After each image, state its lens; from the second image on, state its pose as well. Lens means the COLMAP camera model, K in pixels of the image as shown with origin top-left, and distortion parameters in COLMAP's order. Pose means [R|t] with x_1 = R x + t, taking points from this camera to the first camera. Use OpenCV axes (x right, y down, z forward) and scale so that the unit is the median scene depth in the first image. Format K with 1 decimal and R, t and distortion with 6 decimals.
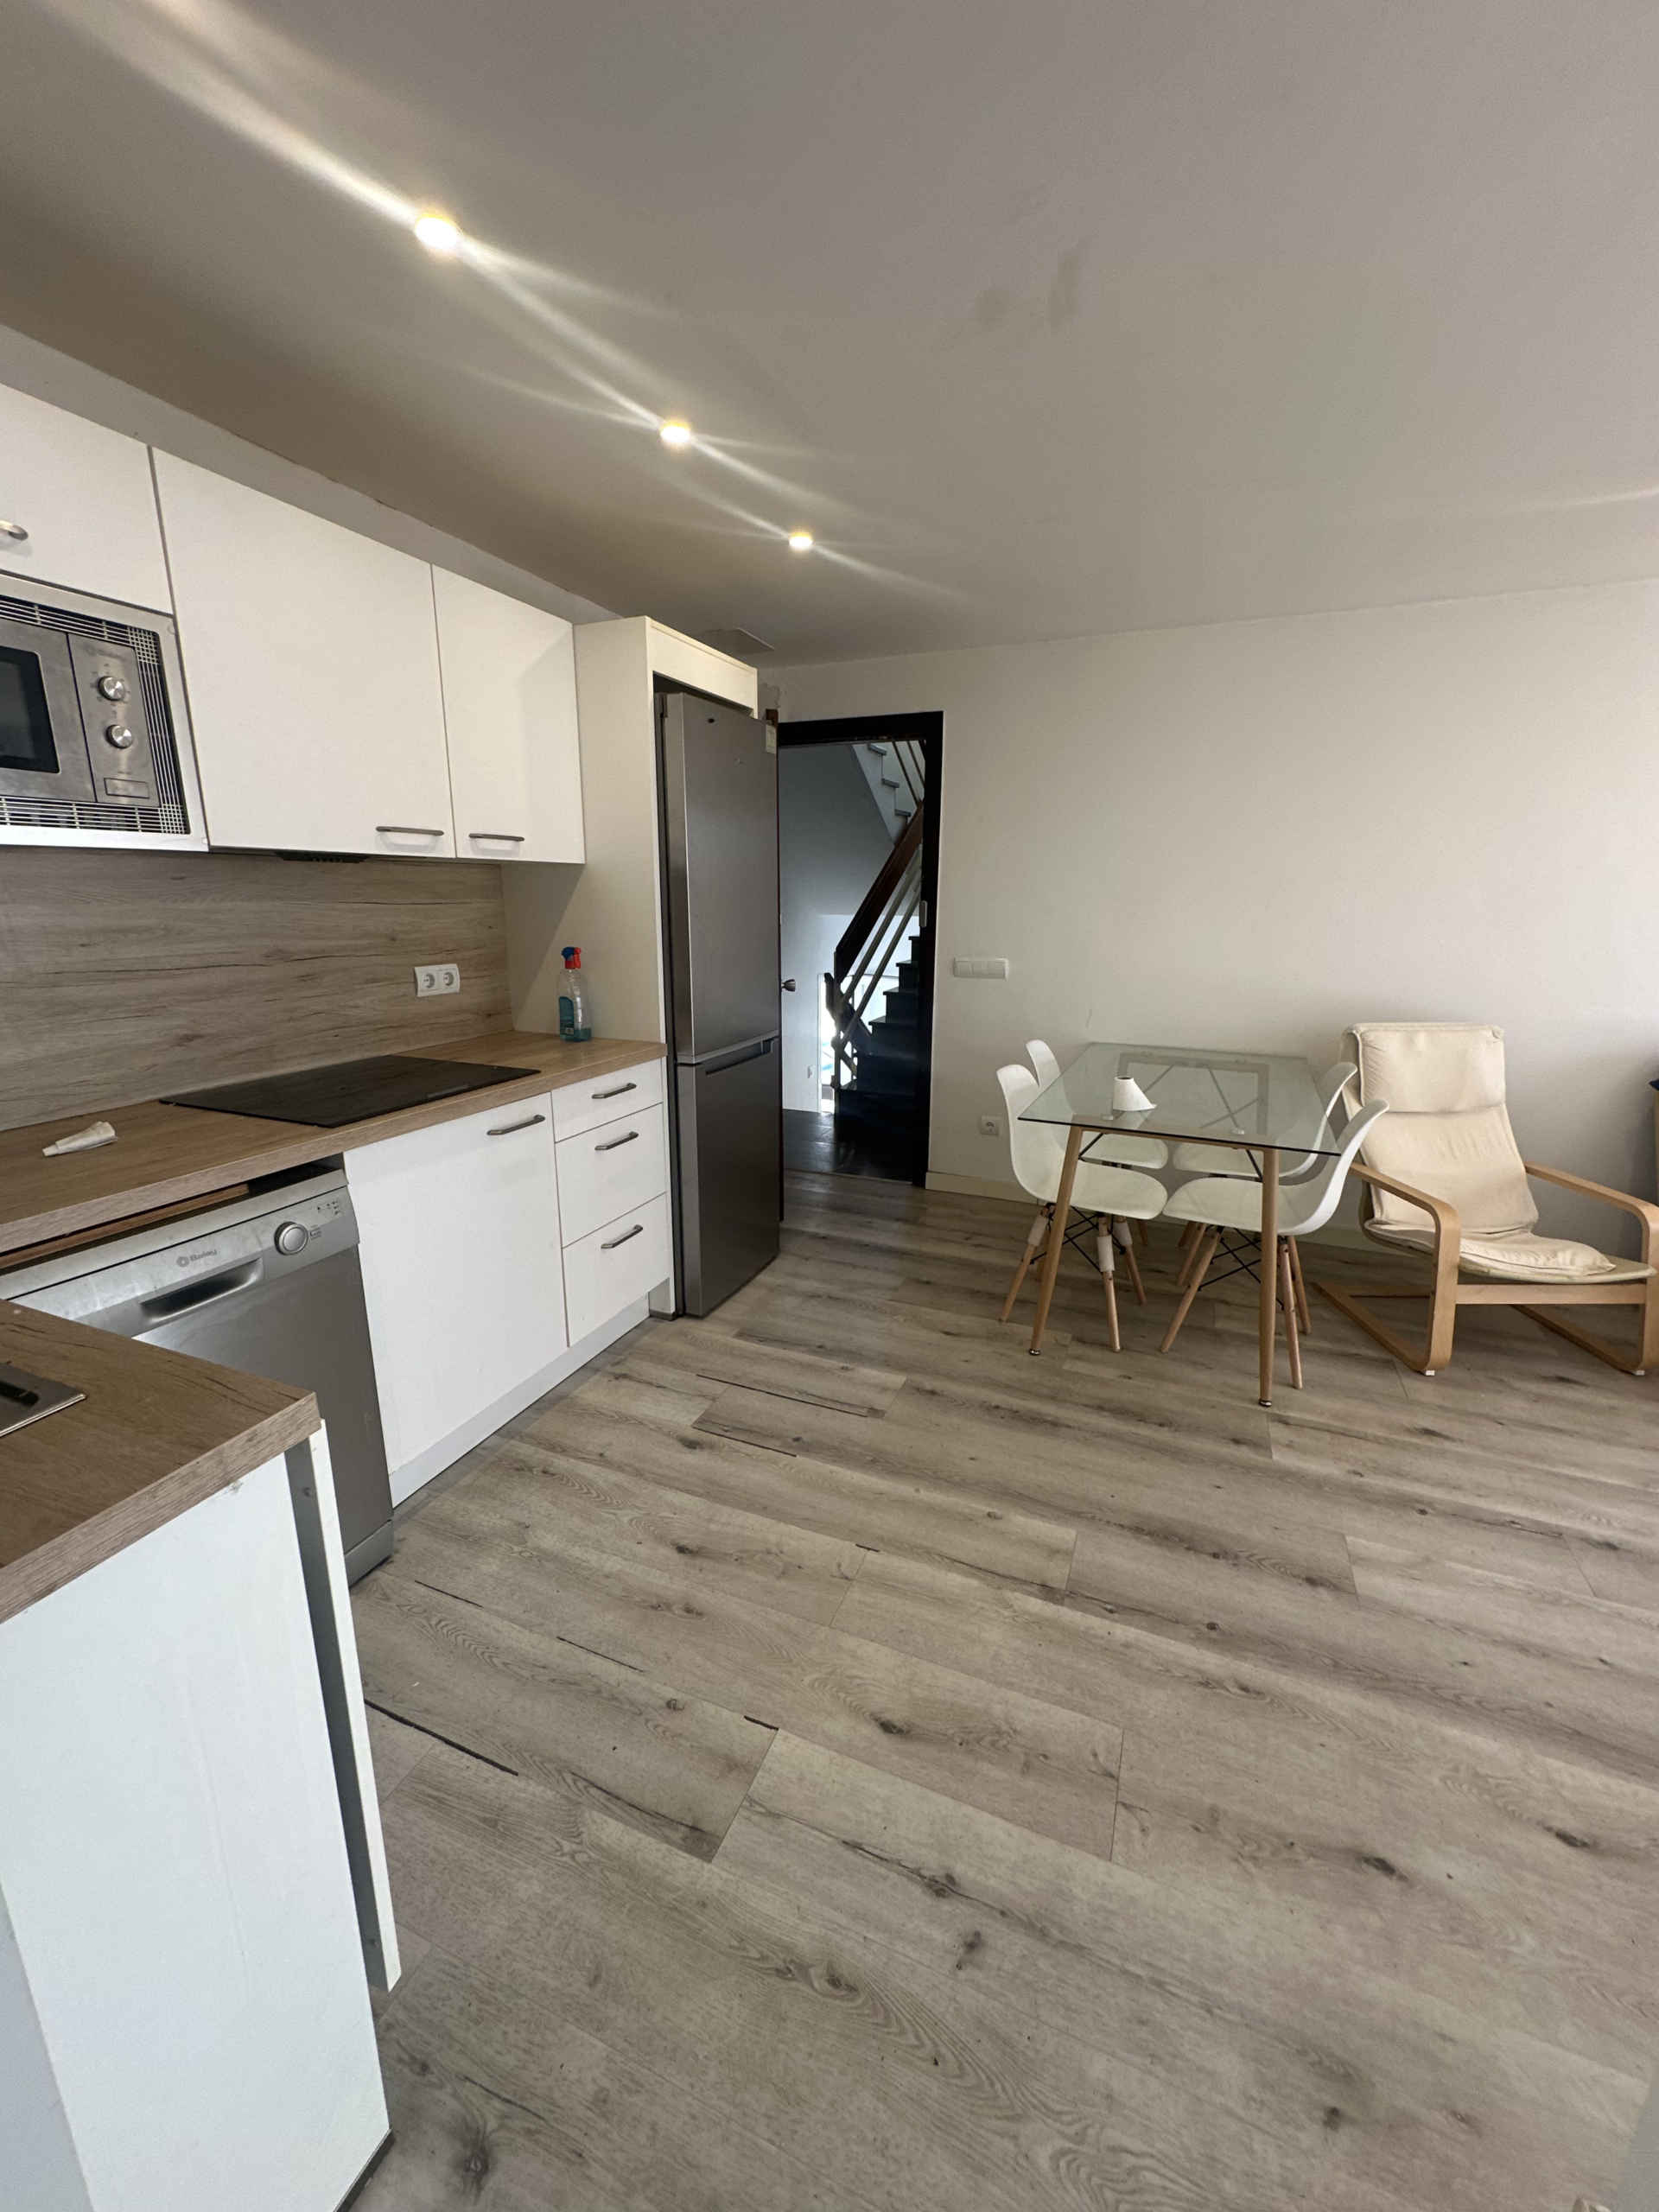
lens RADIAL K [[883.1, 0, 827.5], [0, 883.1, 1111.2], [0, 0, 1]] dist [-0.002411, 0.000184]
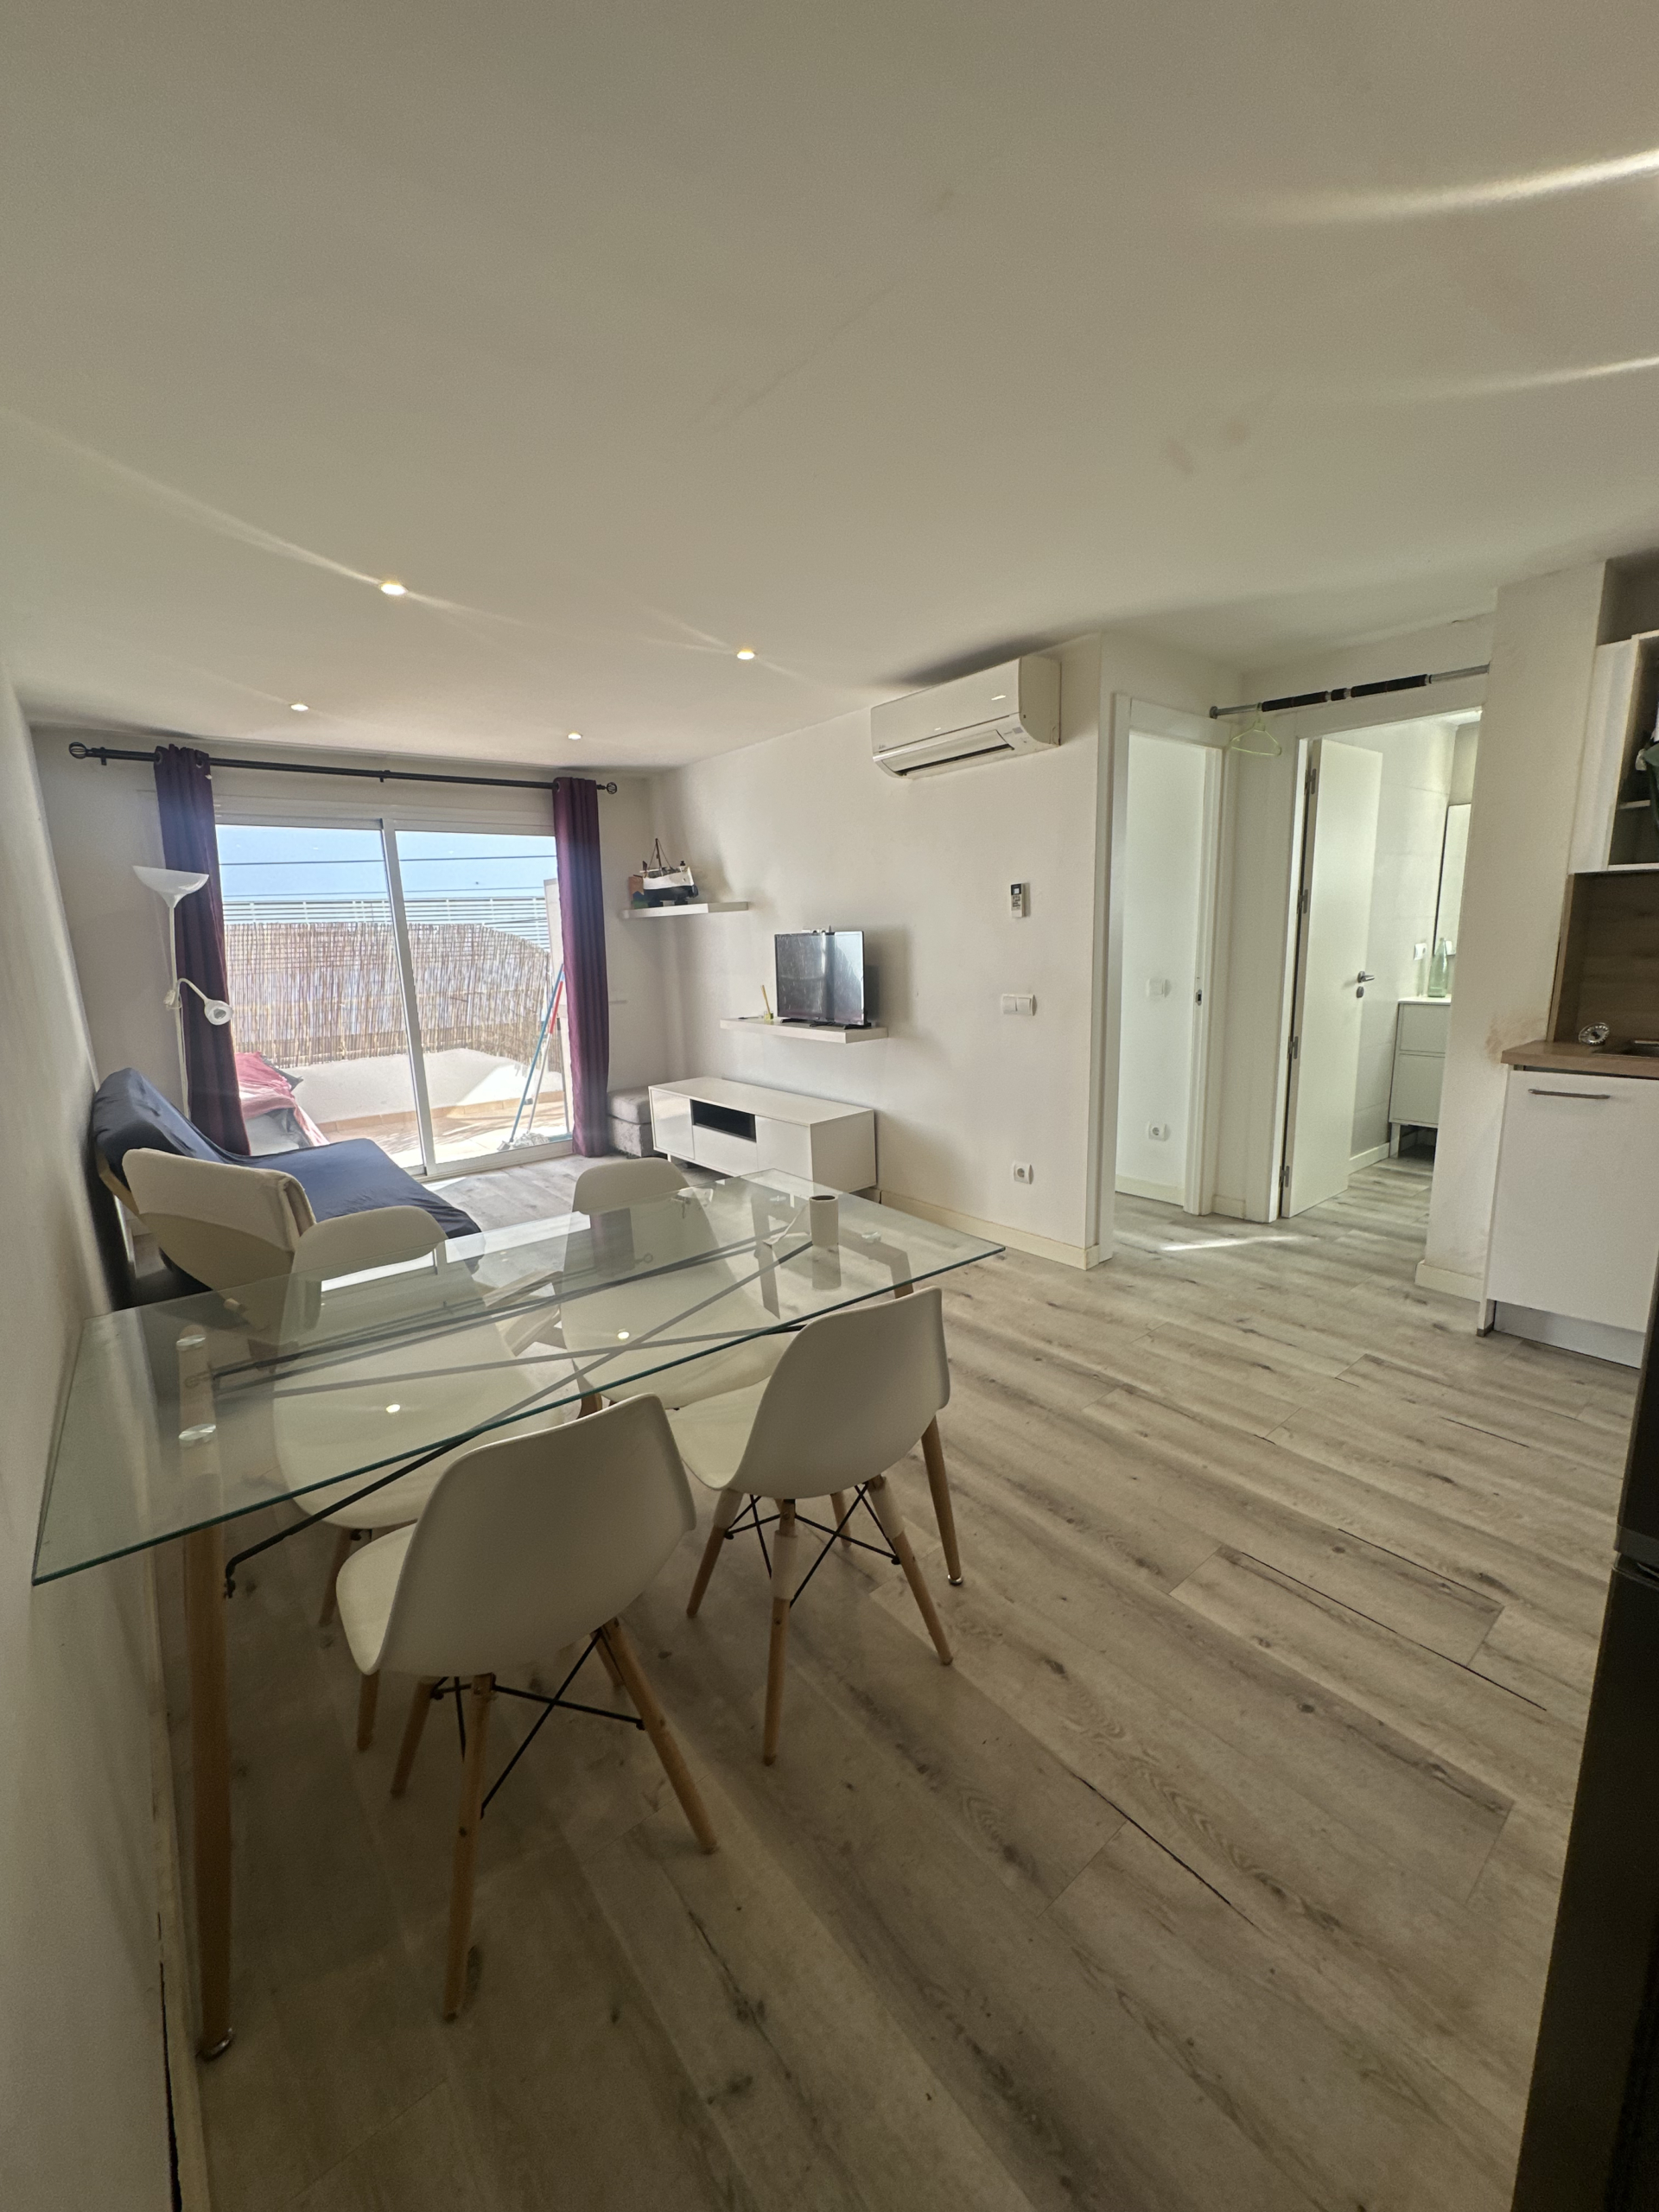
lens RADIAL K [[883.1, 0, 831.6], [0, 883.1, 1109.7], [0, 0, 1]] dist [-0.002411, 0.000184]
pose [[-0.880104, -0.069266, 0.469702, 0.032049], [0.143757, 0.903985, 0.402673, -0.517208], [-0.452495, 0.421917, -0.785643, 2.119264]]
